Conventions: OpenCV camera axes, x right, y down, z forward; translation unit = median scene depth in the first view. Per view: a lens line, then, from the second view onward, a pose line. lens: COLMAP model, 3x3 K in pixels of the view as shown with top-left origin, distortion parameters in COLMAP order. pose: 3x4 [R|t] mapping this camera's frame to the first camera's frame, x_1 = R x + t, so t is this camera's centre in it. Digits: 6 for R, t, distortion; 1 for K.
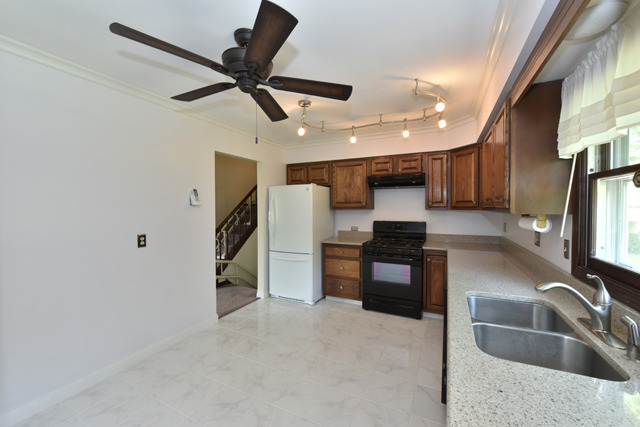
lens RADIAL K [[253.9, 0, 320.0], [0, 253.9, 213.5], [0, 0, 1]] dist [0.000800, 0.000034]
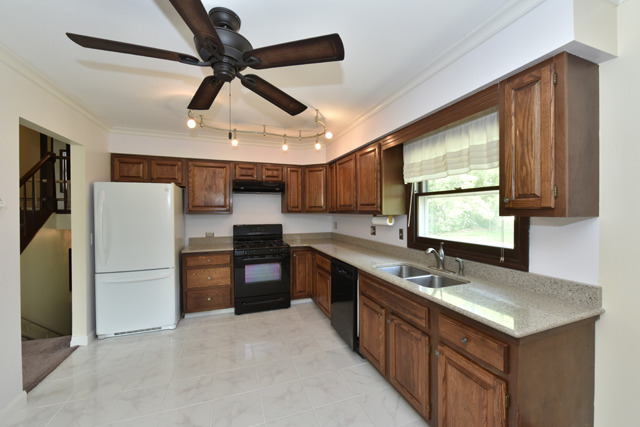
lens RADIAL K [[256.8, 0, 320.0], [0, 256.8, 213.5], [0, 0, 1]] dist [0.000190, -0.000153]
pose [[0.694731, -0.006935, 0.719236, -0.306919], [0.020483, 0.999739, -0.010146, 0.000951], [-0.718978, 0.021781, 0.694692, 0.065009]]
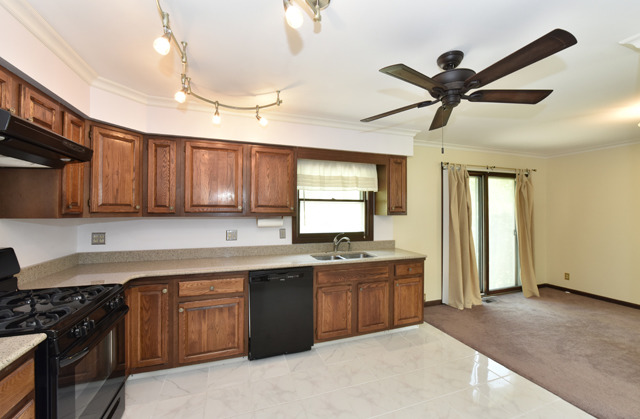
lens RADIAL K [[263.4, 0, 320.0], [0, 263.4, 209.5], [0, 0, 1]] dist [0.000954, 0.000363]
pose [[-0.720198, 0.005784, 0.693745, -0.286546], [0.017808, 0.999790, 0.010152, -0.027181], [-0.693540, 0.019666, -0.720150, 0.965312]]
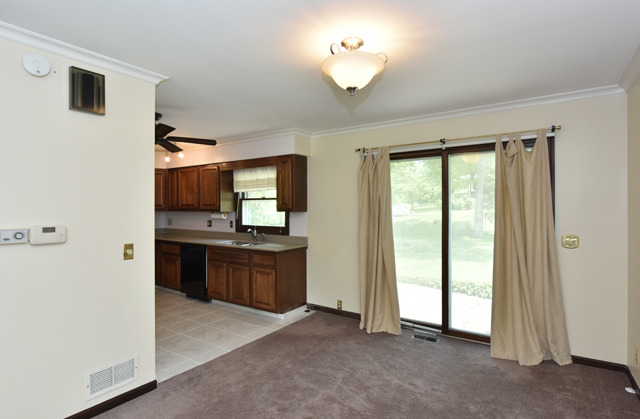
lens RADIAL K [[334.7, 0, 320.0], [0, 334.7, 209.5], [0, 0, 1]] dist [0.001263, 0.000083]
pose [[0.144086, -0.000339, 0.989565, -1.053893], [0.024720, 0.999689, -0.003257, 0.006731], [-0.989256, 0.024931, 0.144049, -0.203234]]
